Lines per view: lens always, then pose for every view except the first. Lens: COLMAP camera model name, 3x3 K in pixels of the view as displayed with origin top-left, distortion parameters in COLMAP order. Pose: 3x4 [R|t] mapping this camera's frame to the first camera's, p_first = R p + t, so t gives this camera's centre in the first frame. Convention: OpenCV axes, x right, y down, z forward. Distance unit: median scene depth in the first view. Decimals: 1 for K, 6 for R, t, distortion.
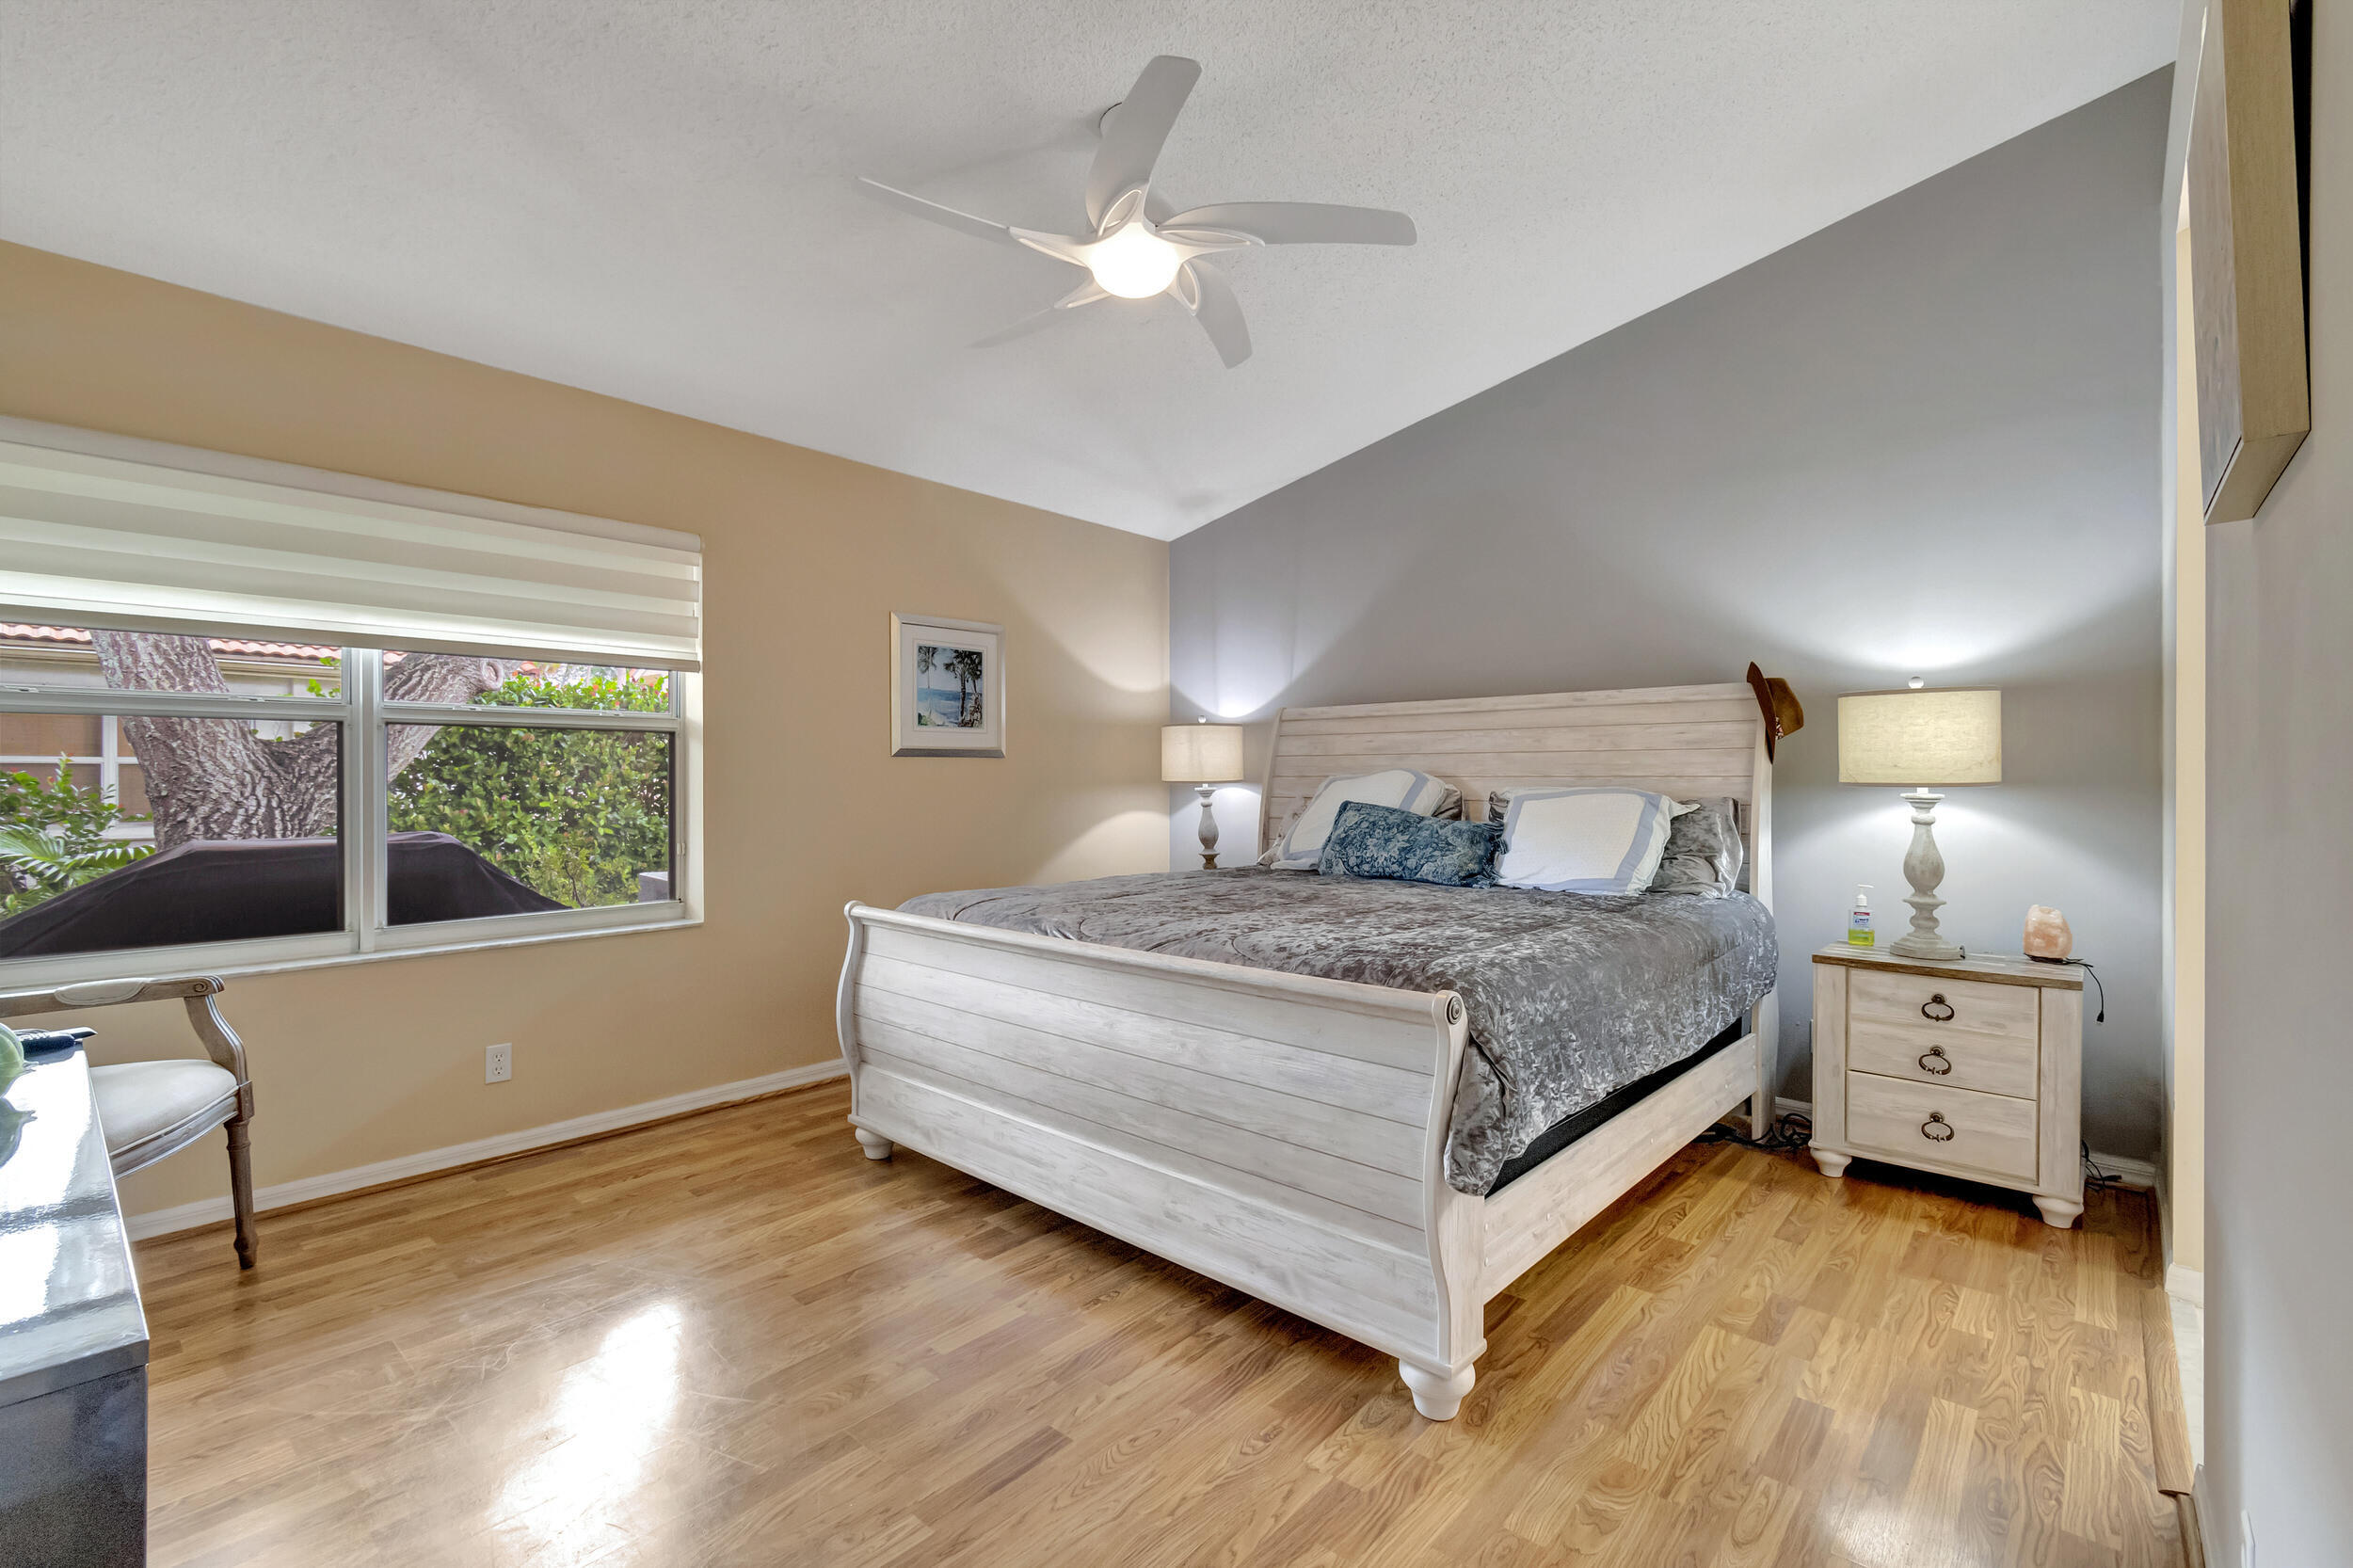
lens RADIAL K [[1055.7, 0, 1159.3], [0, 1055.7, 782.9], [0, 0, 1]] dist [0.001248, -0.000258]
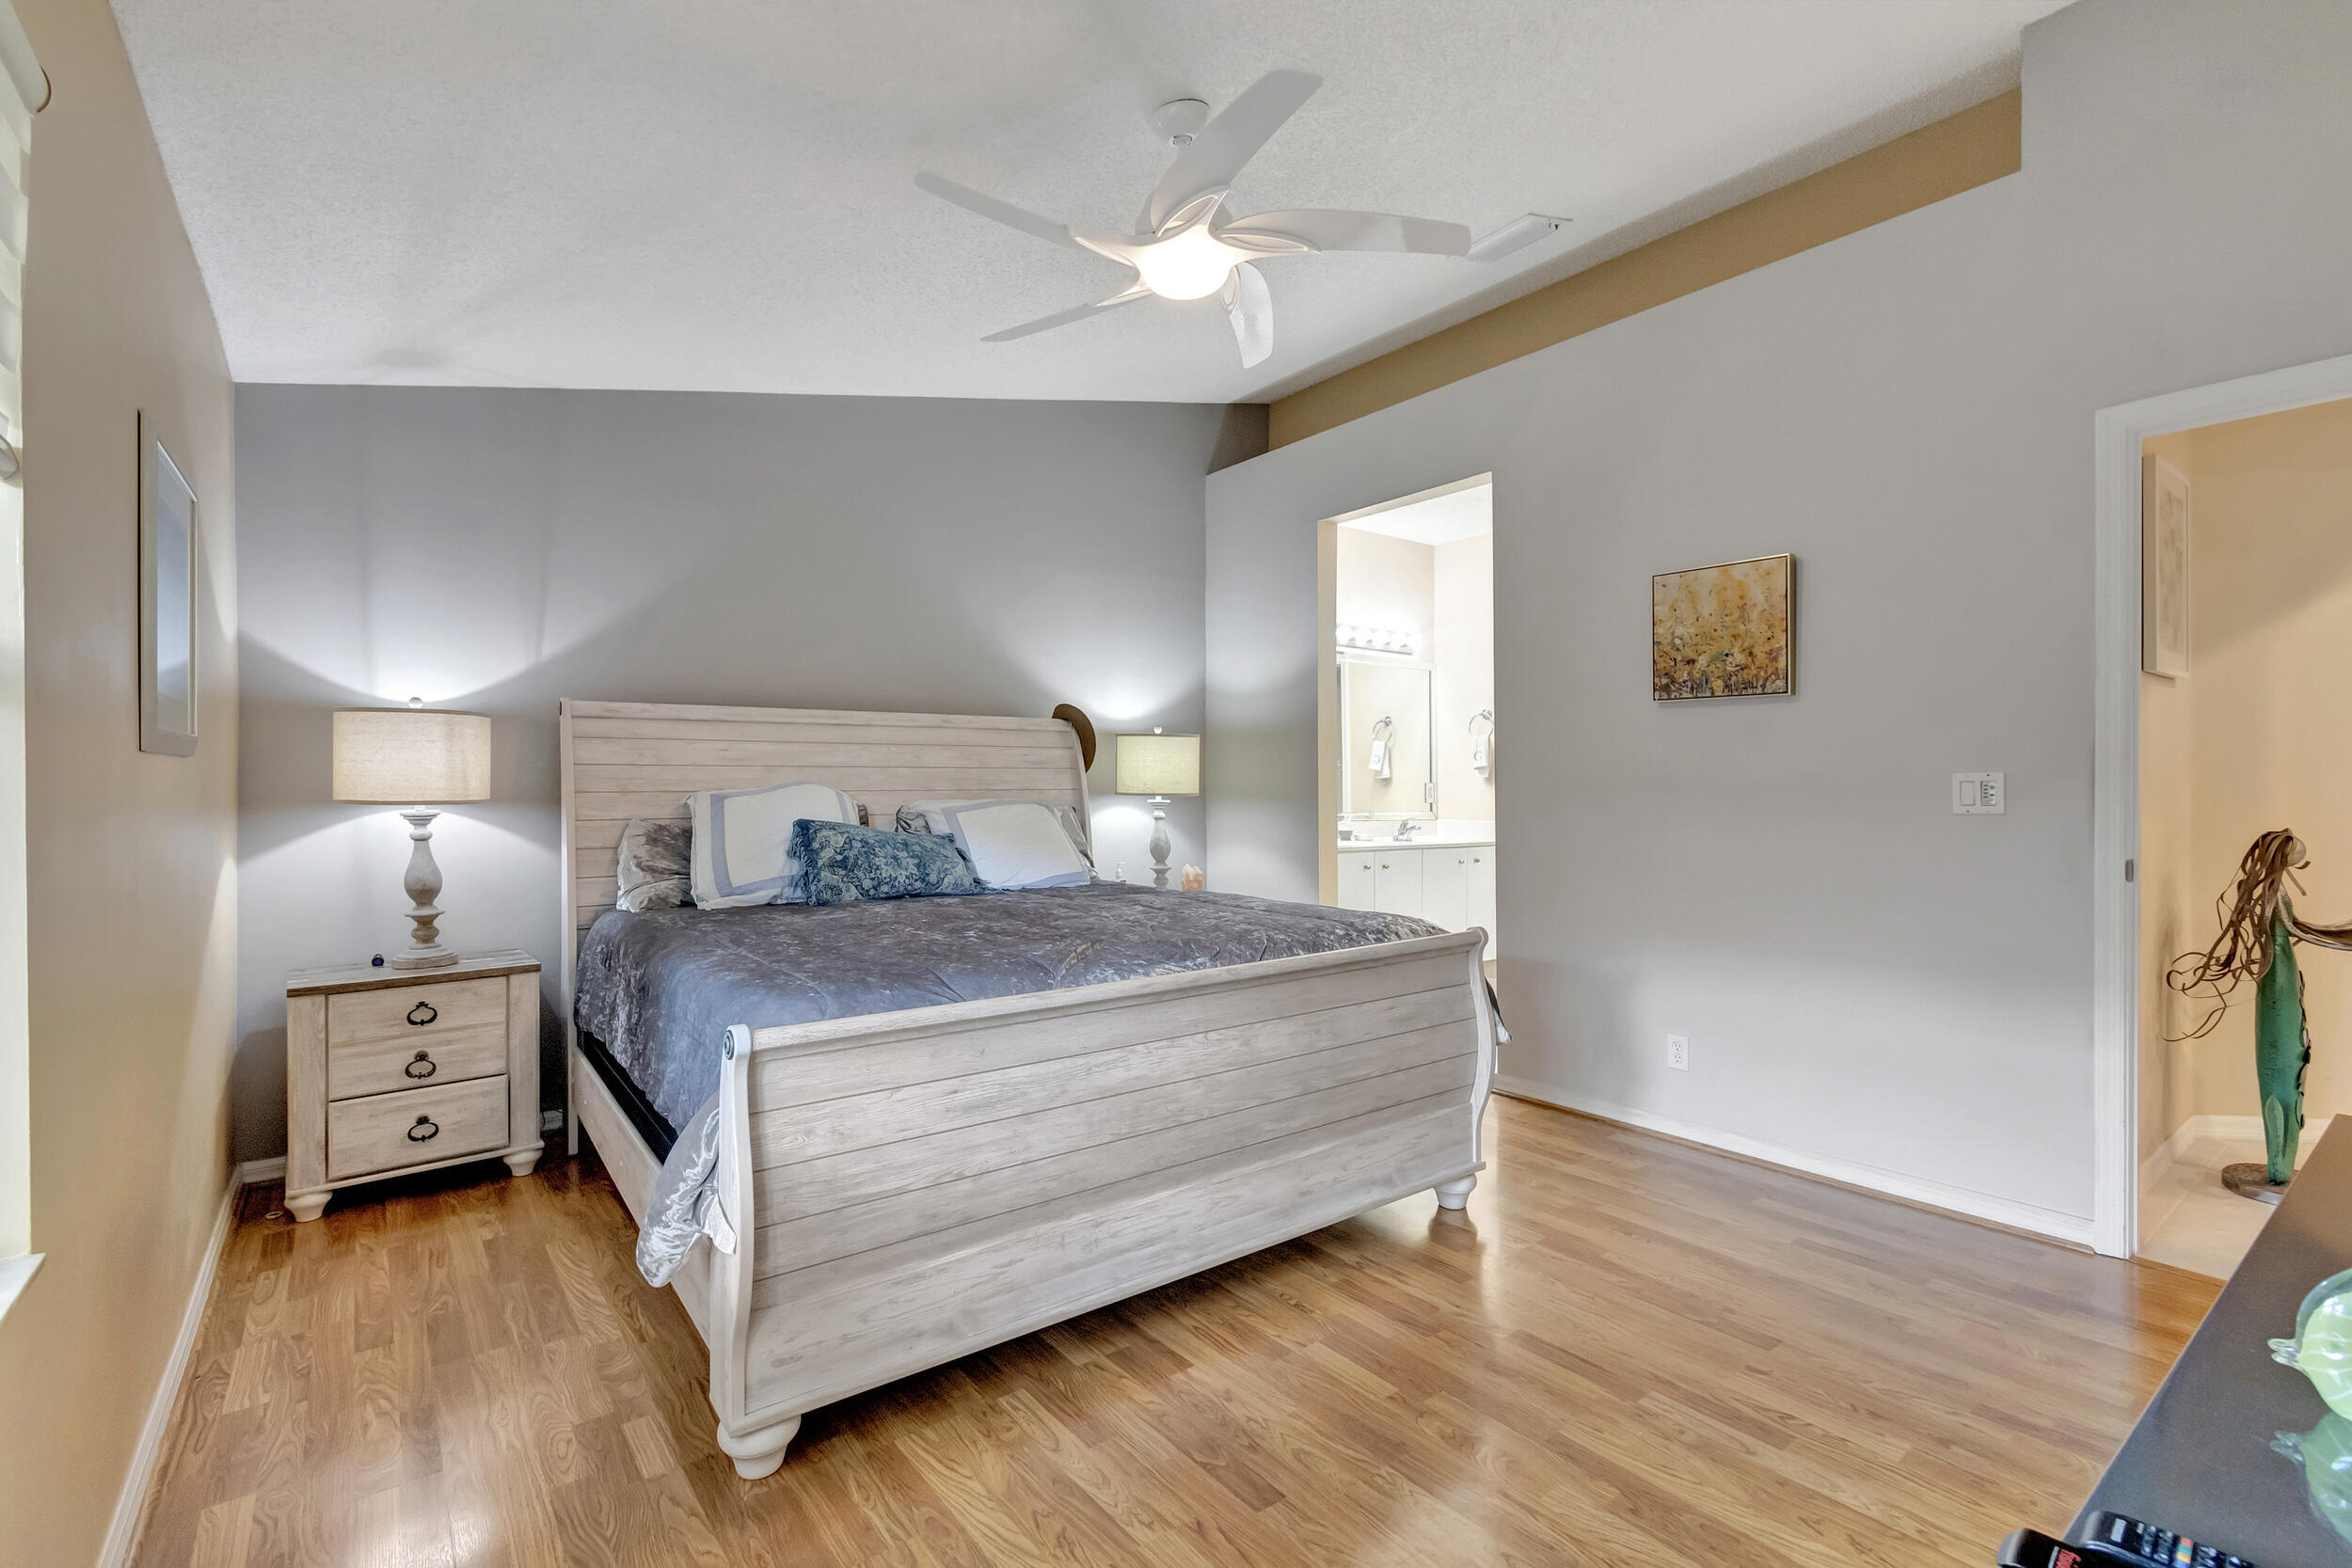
lens RADIAL K [[1014.1, 0, 1163.9], [0, 1014.1, 821.2], [0, 0, 1]] dist [-0.001365, -0.000059]
pose [[0.186661, -0.033003, 0.981870, -0.522895], [0.011476, 0.999441, 0.031412, -0.003974], [-0.982357, 0.005405, 0.186935, 0.480144]]
